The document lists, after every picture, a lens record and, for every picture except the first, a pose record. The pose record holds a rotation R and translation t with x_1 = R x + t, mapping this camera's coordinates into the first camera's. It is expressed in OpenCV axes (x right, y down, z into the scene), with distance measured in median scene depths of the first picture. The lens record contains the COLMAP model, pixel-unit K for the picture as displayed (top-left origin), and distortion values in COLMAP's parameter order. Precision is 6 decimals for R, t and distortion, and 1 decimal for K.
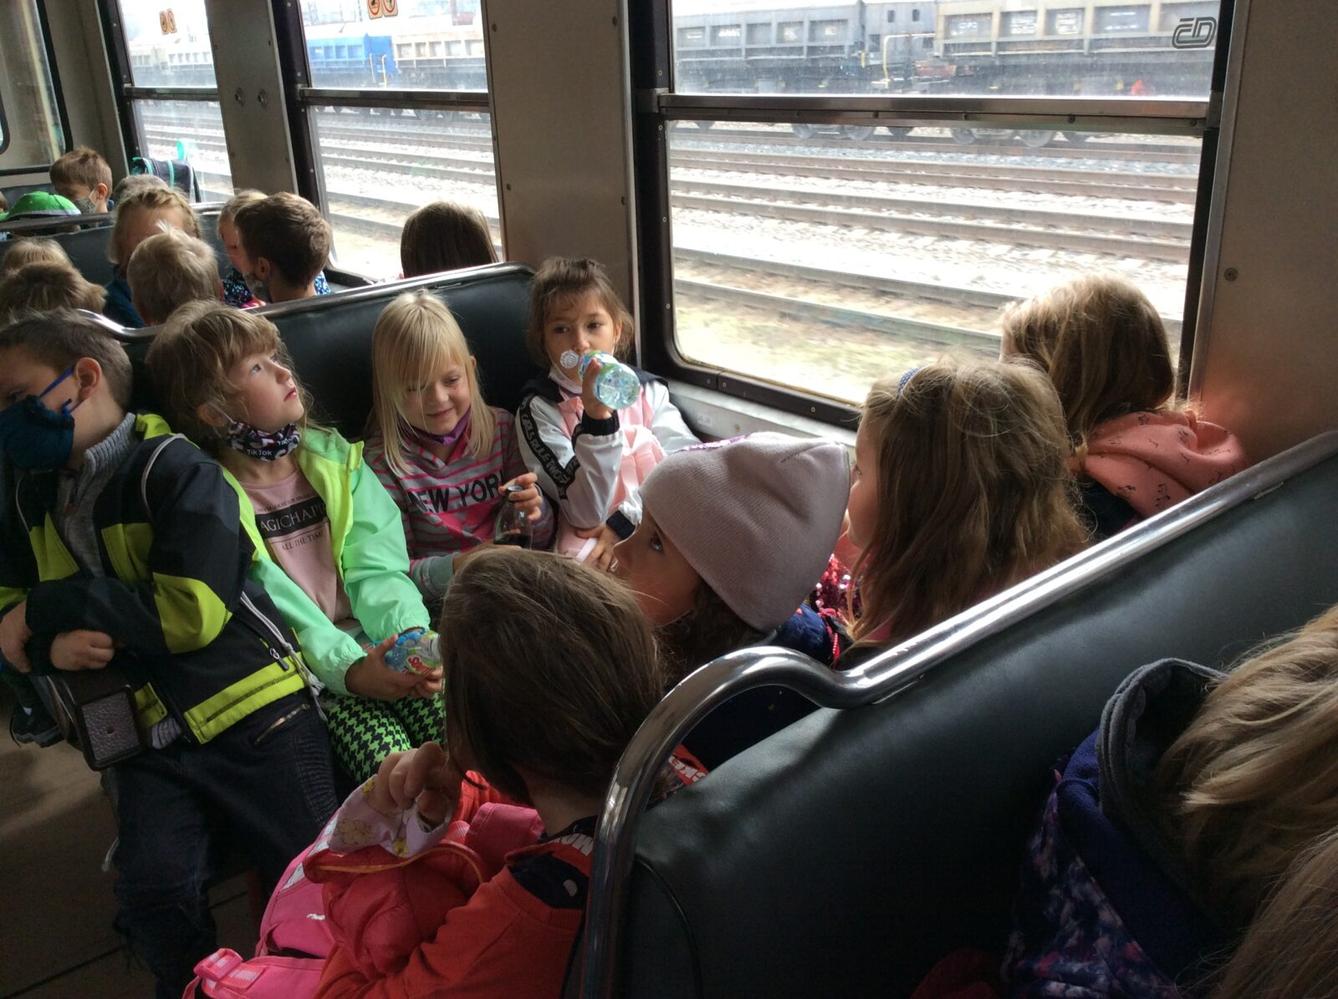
lens RADIAL K [[1181.3, 0, 669.0], [0, 1181.3, 499.5], [0, 0, 1]] dist [0.055138, -0.008154]
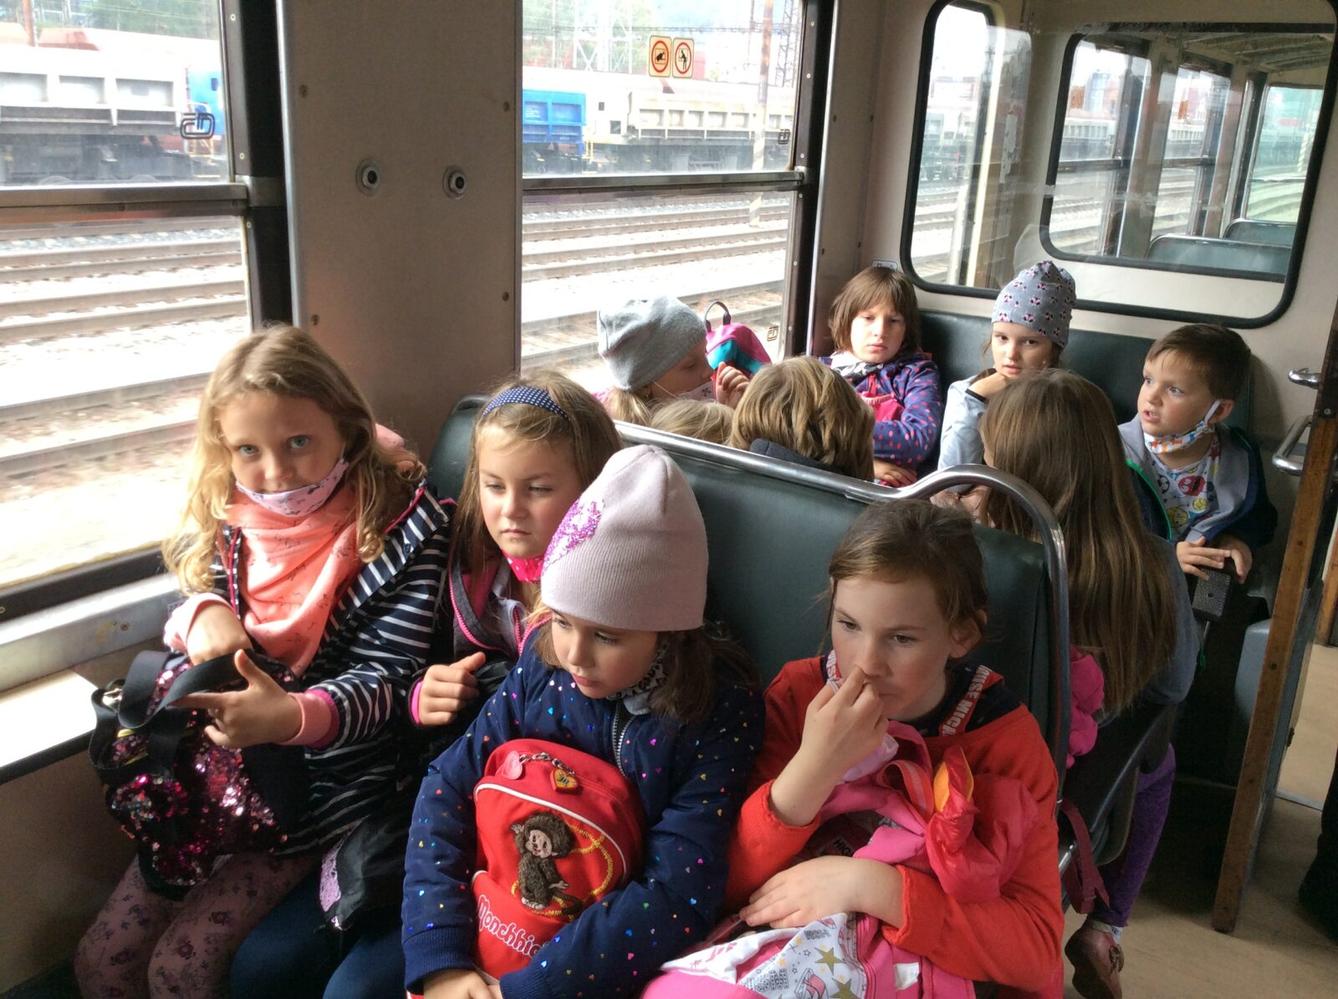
lens RADIAL K [[1181.3, 0, 669.0], [0, 1181.3, 499.5], [0, 0, 1]] dist [0.055138, -0.008154]
pose [[-0.295519, -0.262299, 0.918623, -0.932932], [0.315153, 0.880975, 0.352933, -0.384432], [-0.901858, 0.393805, -0.177680, 1.108205]]
